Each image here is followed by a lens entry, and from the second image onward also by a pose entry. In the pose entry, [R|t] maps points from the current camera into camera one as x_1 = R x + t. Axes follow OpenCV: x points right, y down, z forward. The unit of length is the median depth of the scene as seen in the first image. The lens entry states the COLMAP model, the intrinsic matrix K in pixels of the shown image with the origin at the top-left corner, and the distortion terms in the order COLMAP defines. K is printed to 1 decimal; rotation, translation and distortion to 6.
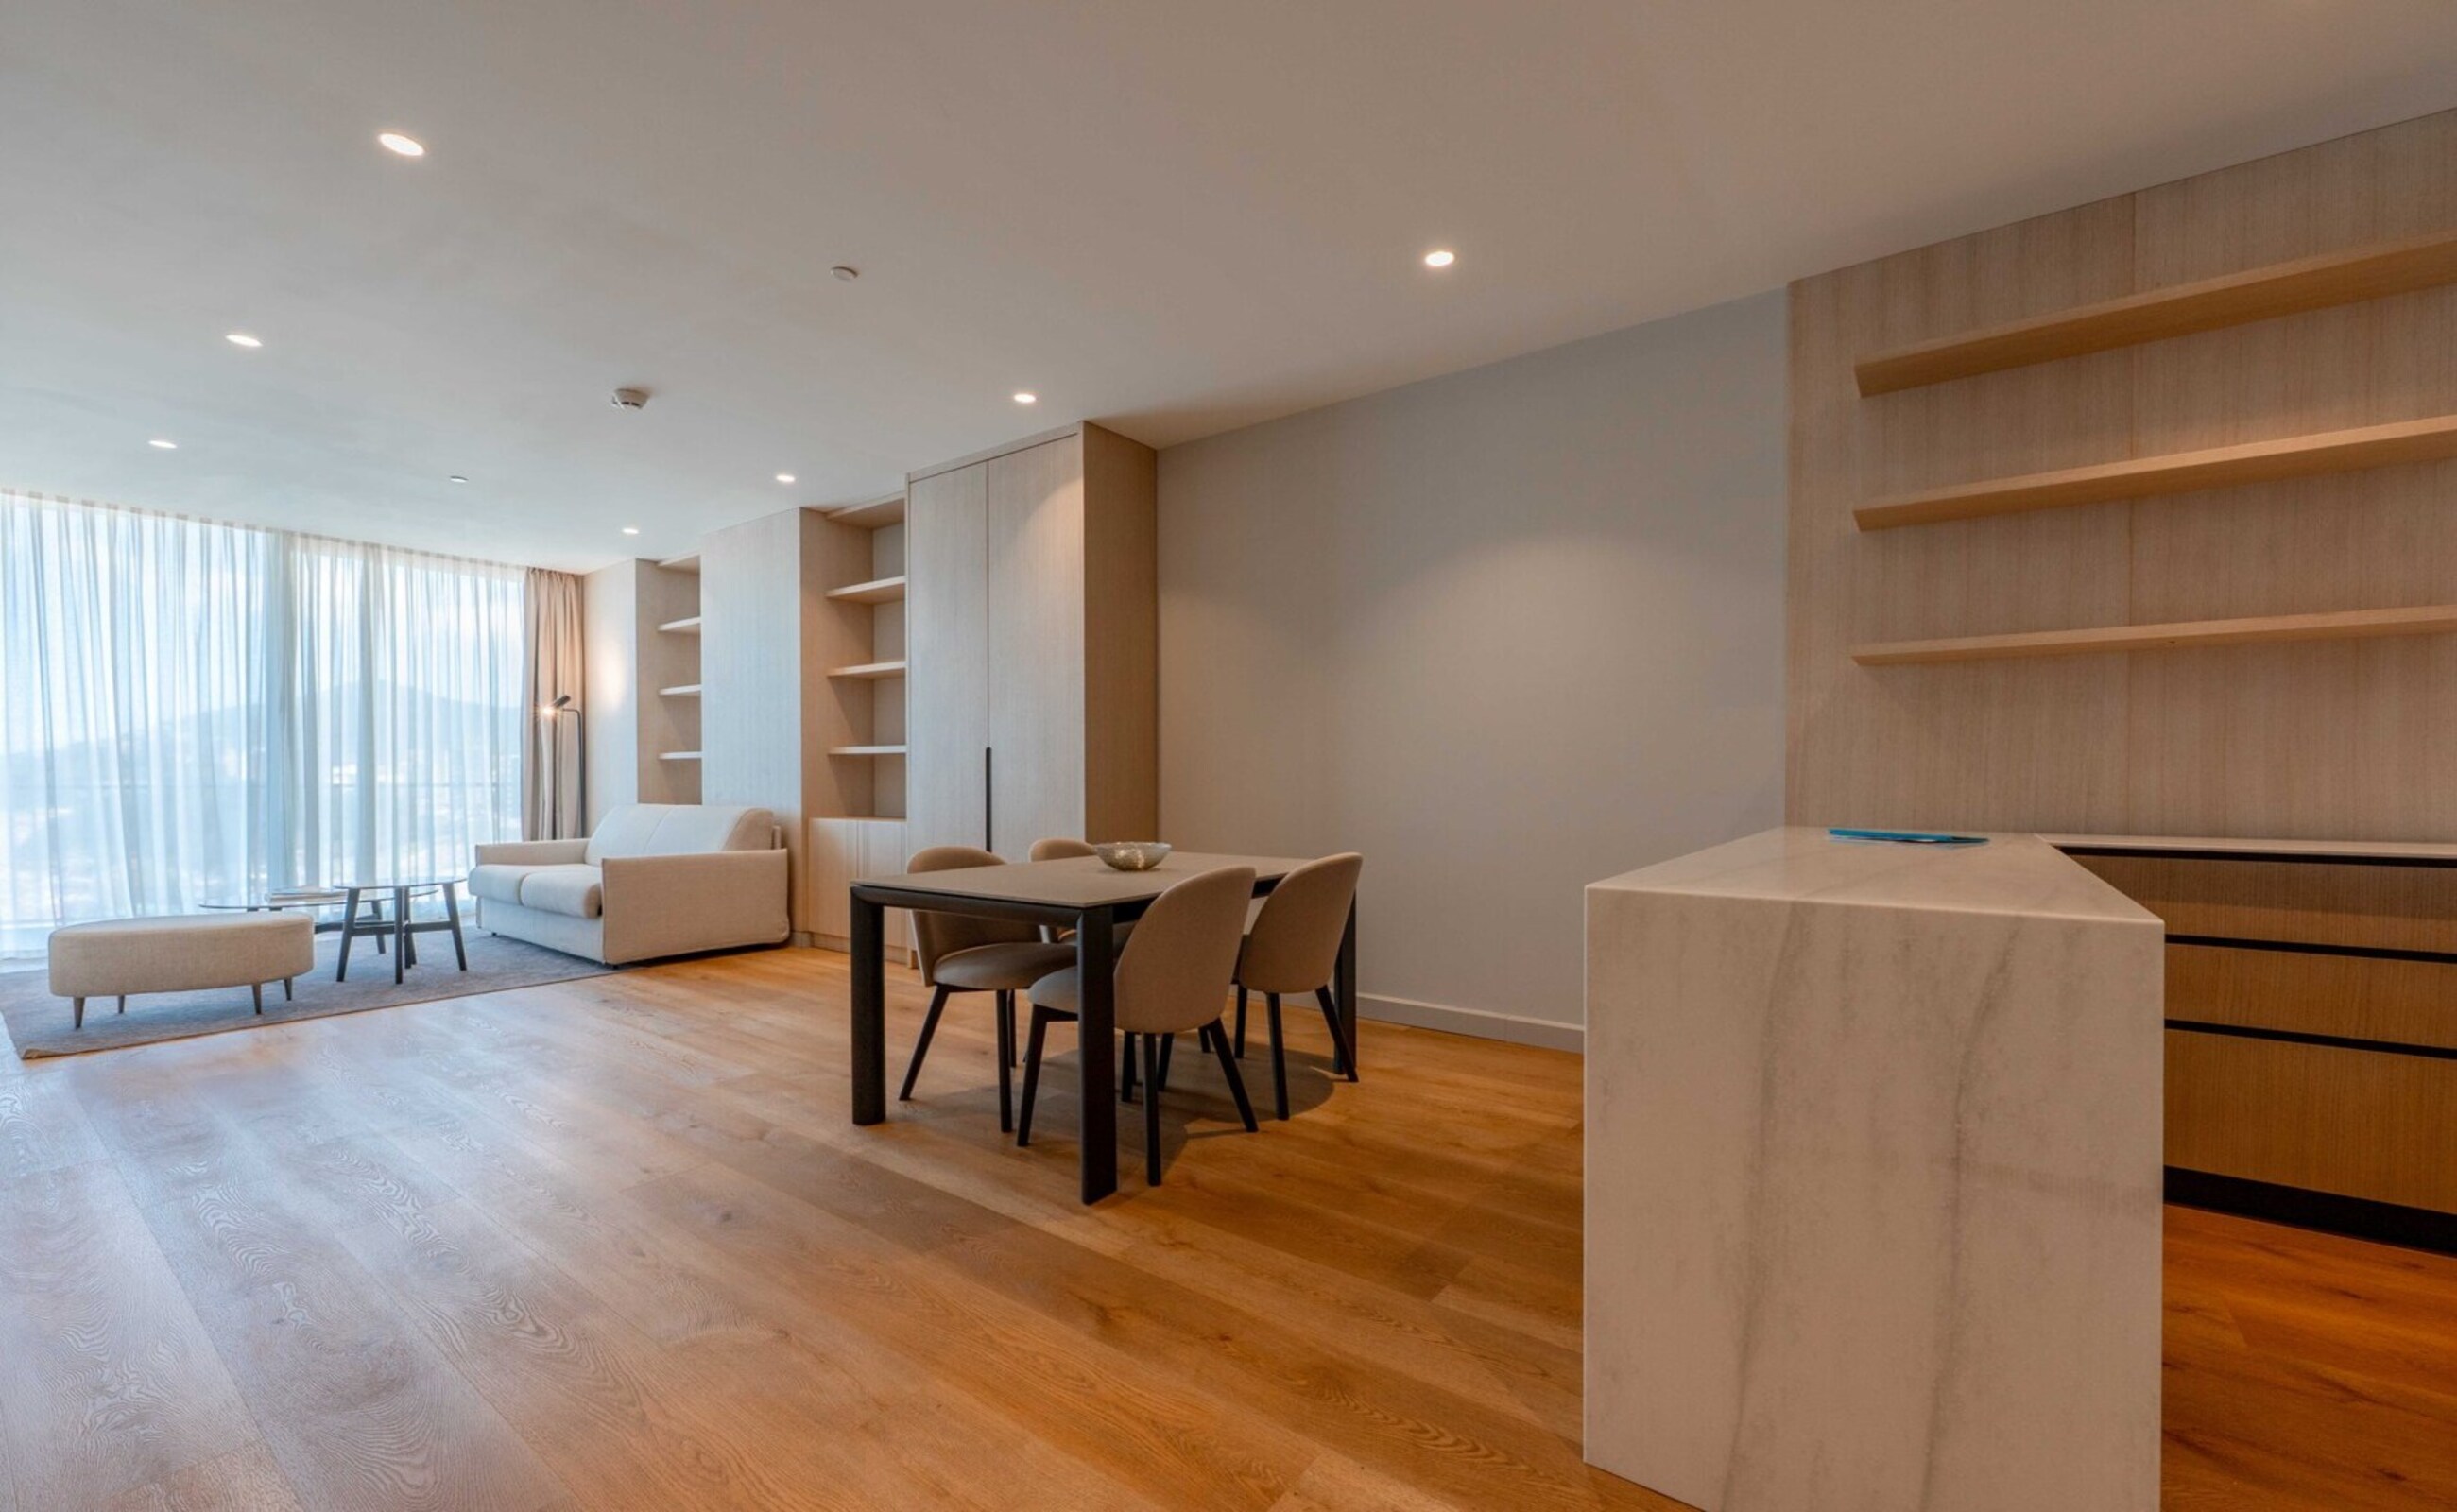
lens RADIAL K [[976.5, 0, 1236.6], [0, 976.5, 788.0], [0, 0, 1]] dist [-0.000658, 0.001330]
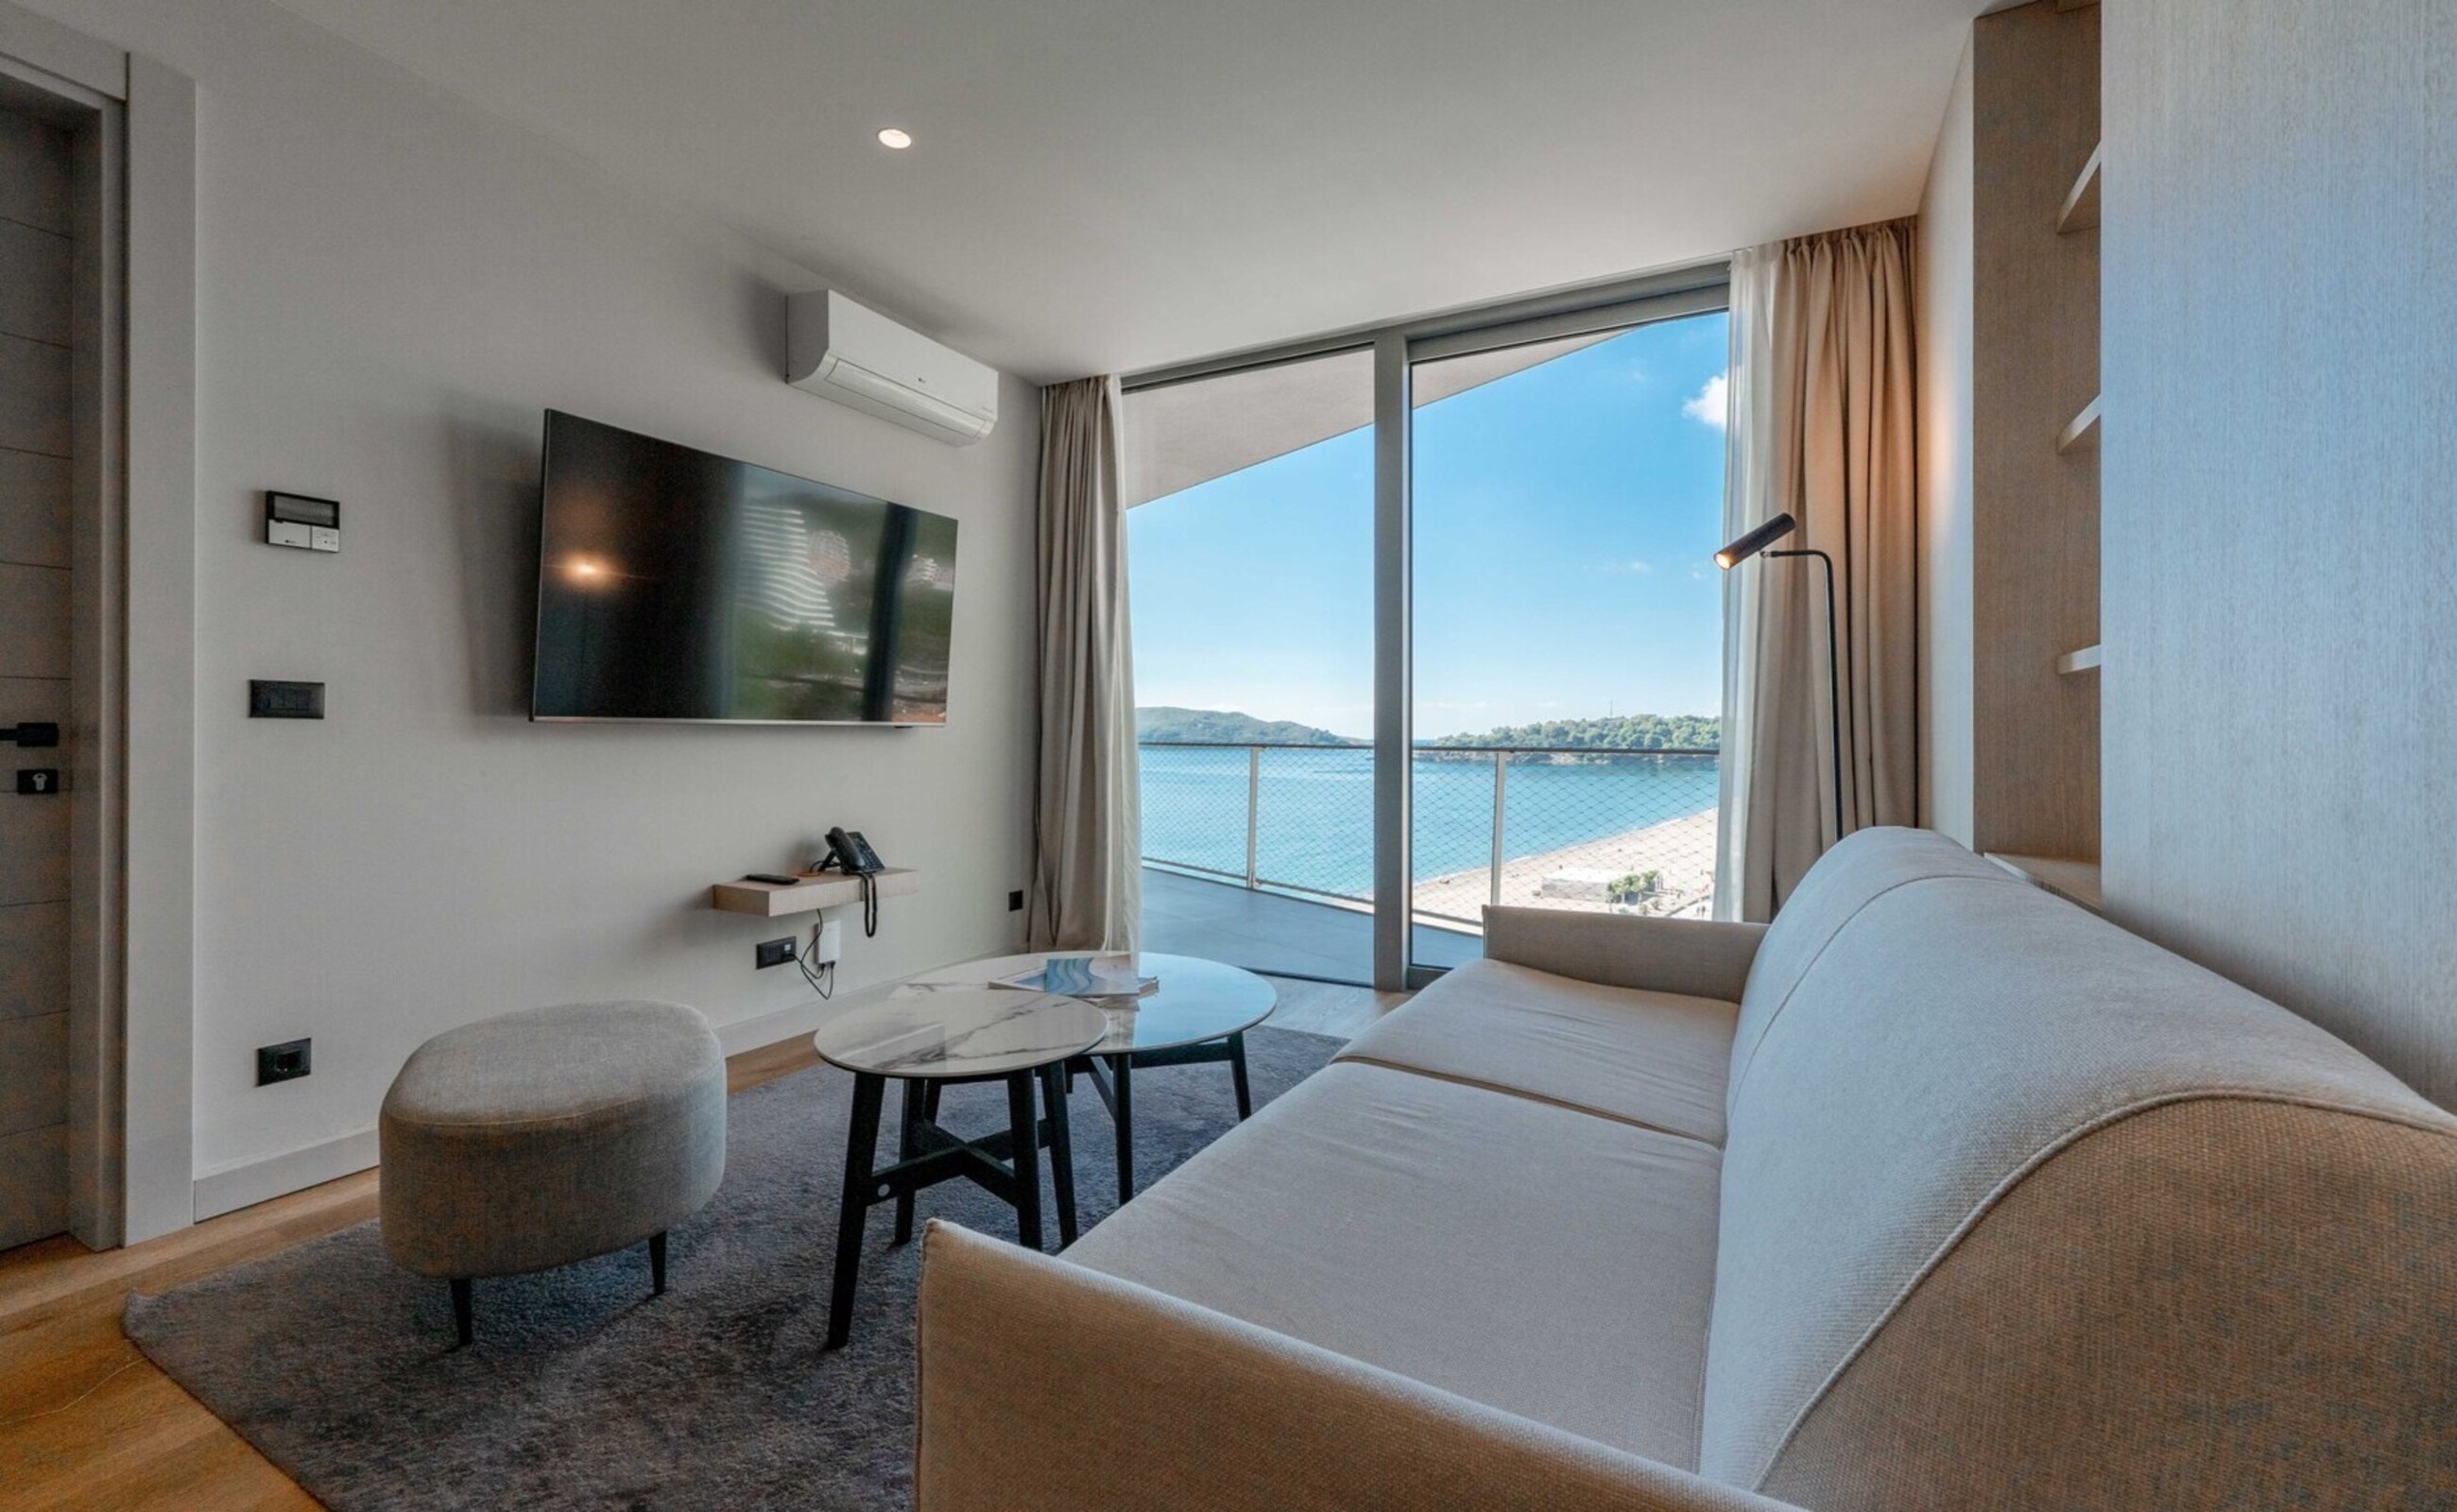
lens RADIAL K [[976.5, 0, 1230.2], [0, 976.5, 733.2], [0, 0, 1]] dist [-0.000658, 0.001330]
pose [[0.108943, -0.003133, -0.994043, -0.420252], [-0.015394, 0.999870, -0.004838, -0.009820], [0.993929, 0.015829, 0.108881, 0.911290]]
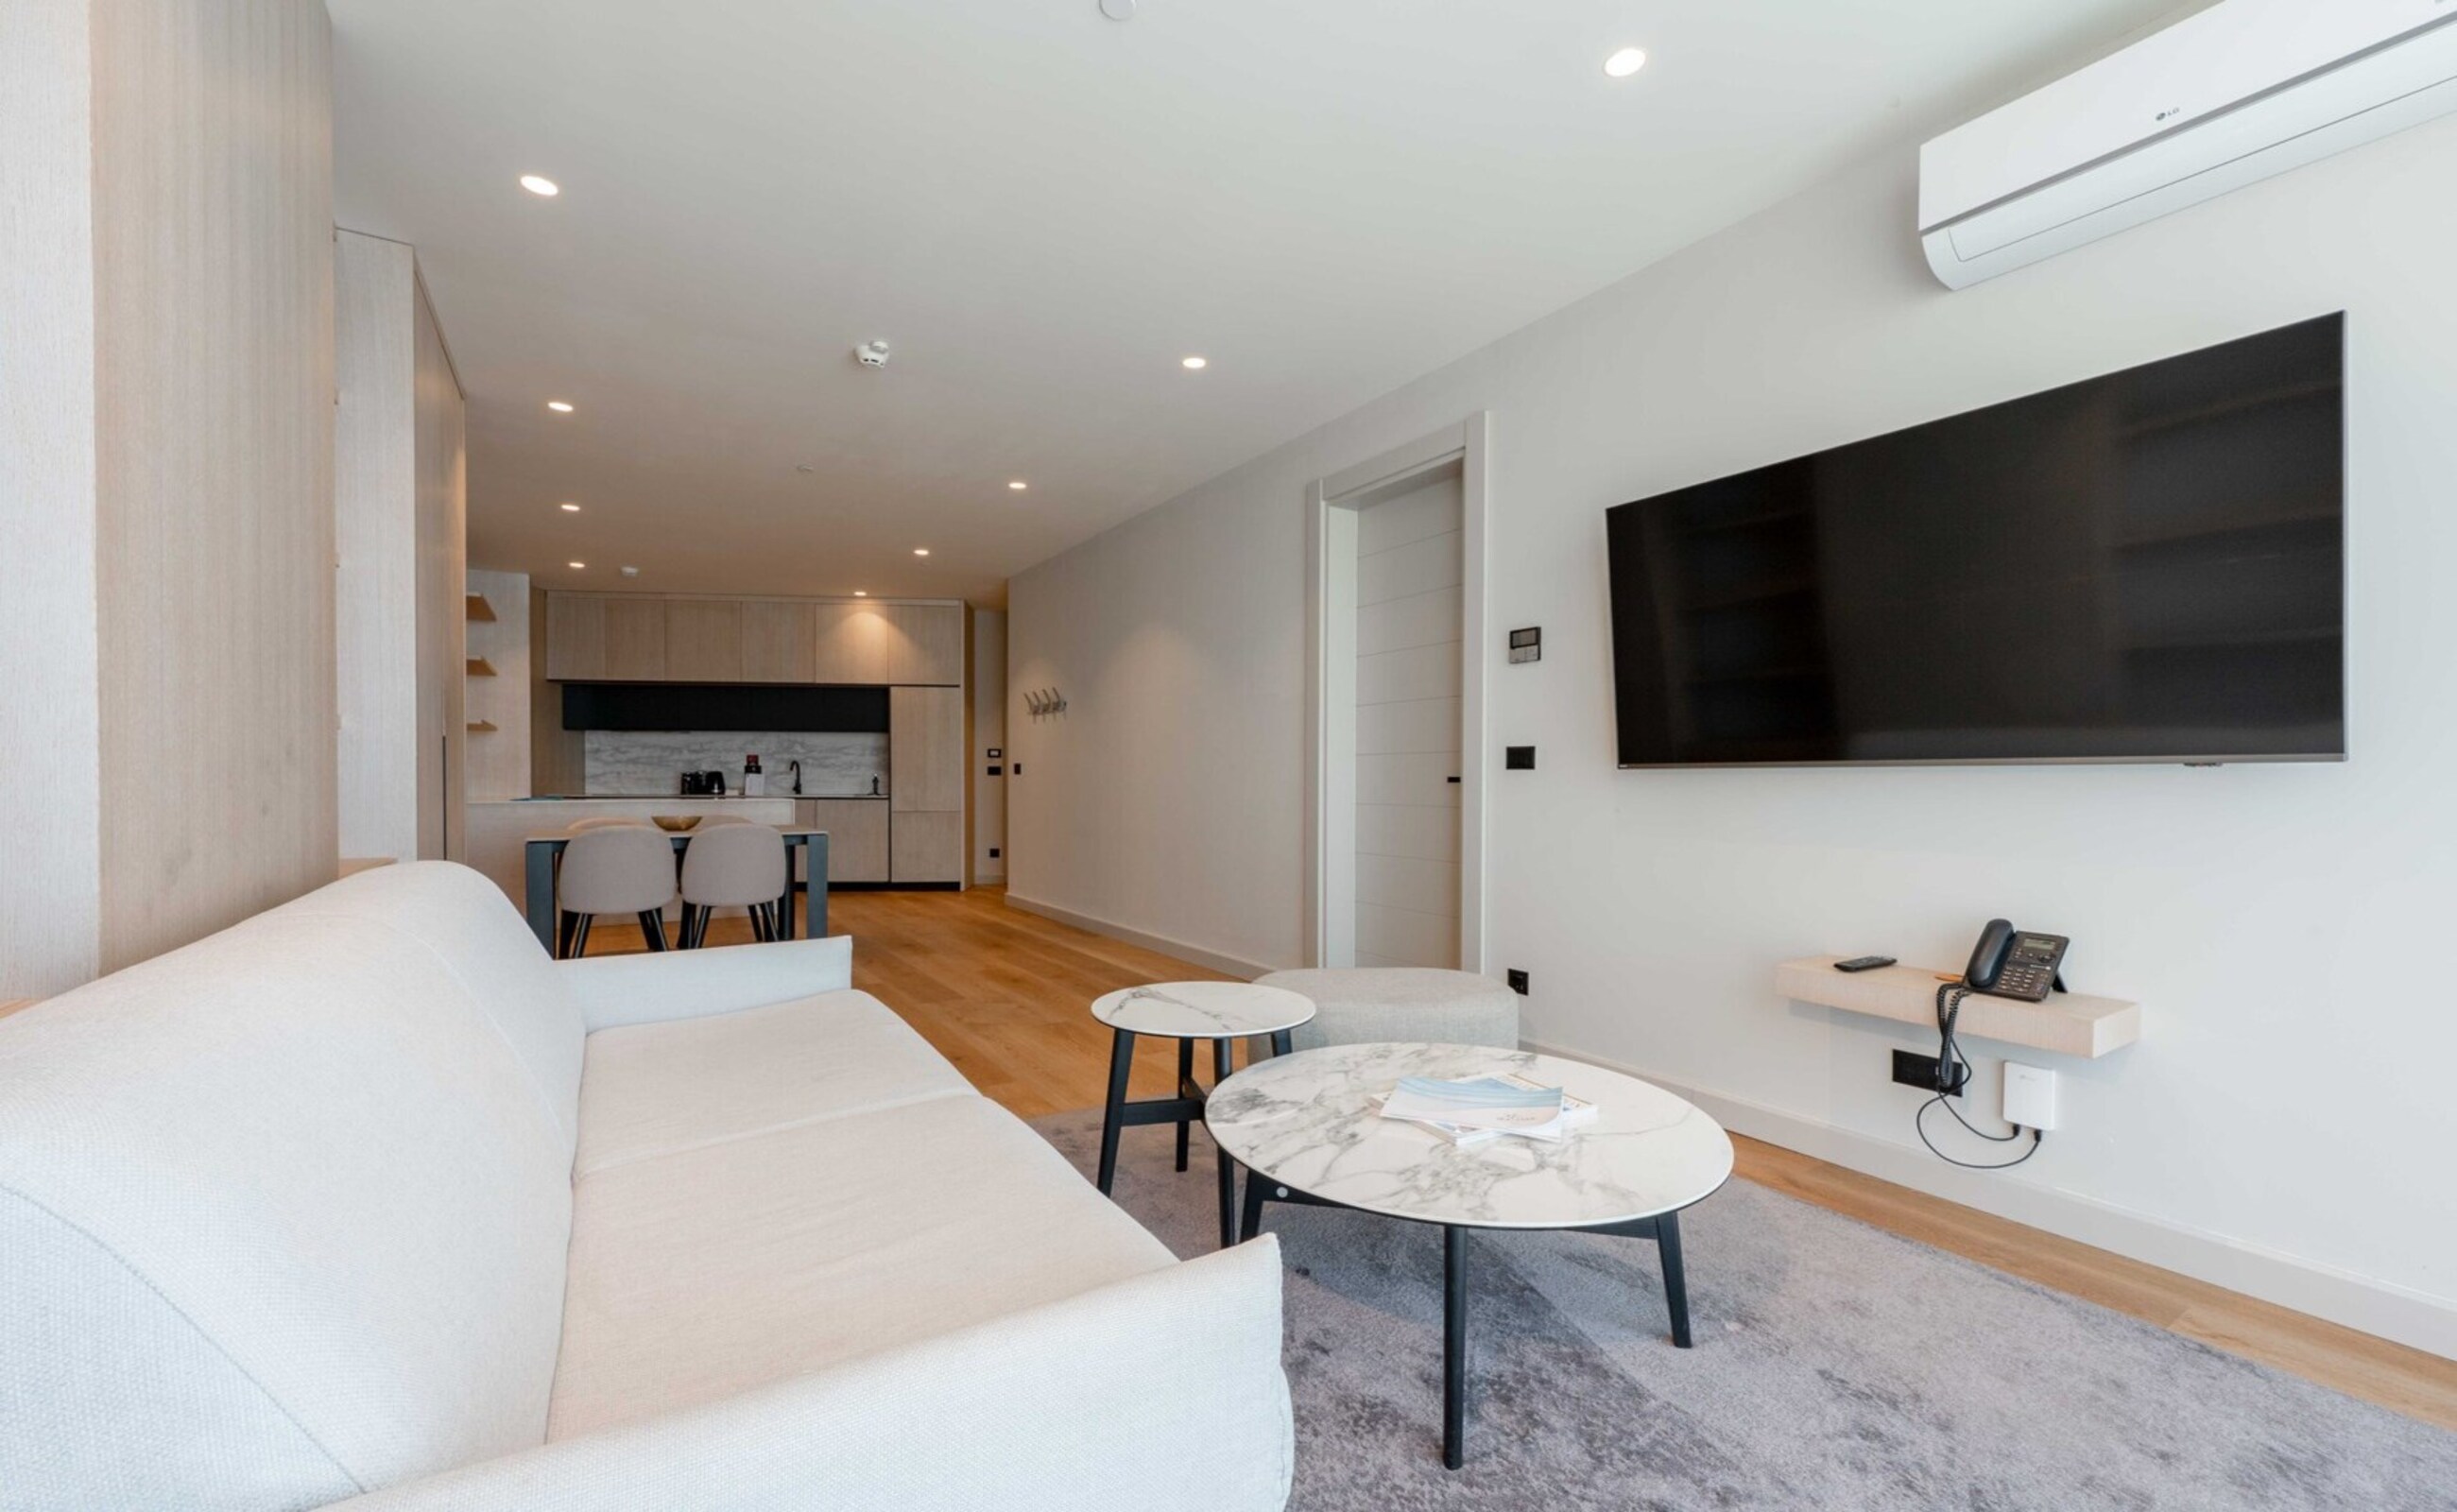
lens RADIAL K [[976.5, 0, 1232.4], [0, 976.5, 796.0], [0, 0, 1]] dist [-0.000658, 0.001330]
pose [[-0.935141, -0.007879, 0.354188, -0.880873], [0.001860, 0.999630, 0.027148, -0.012101], [-0.354271, 0.026046, -0.934780, 1.221426]]
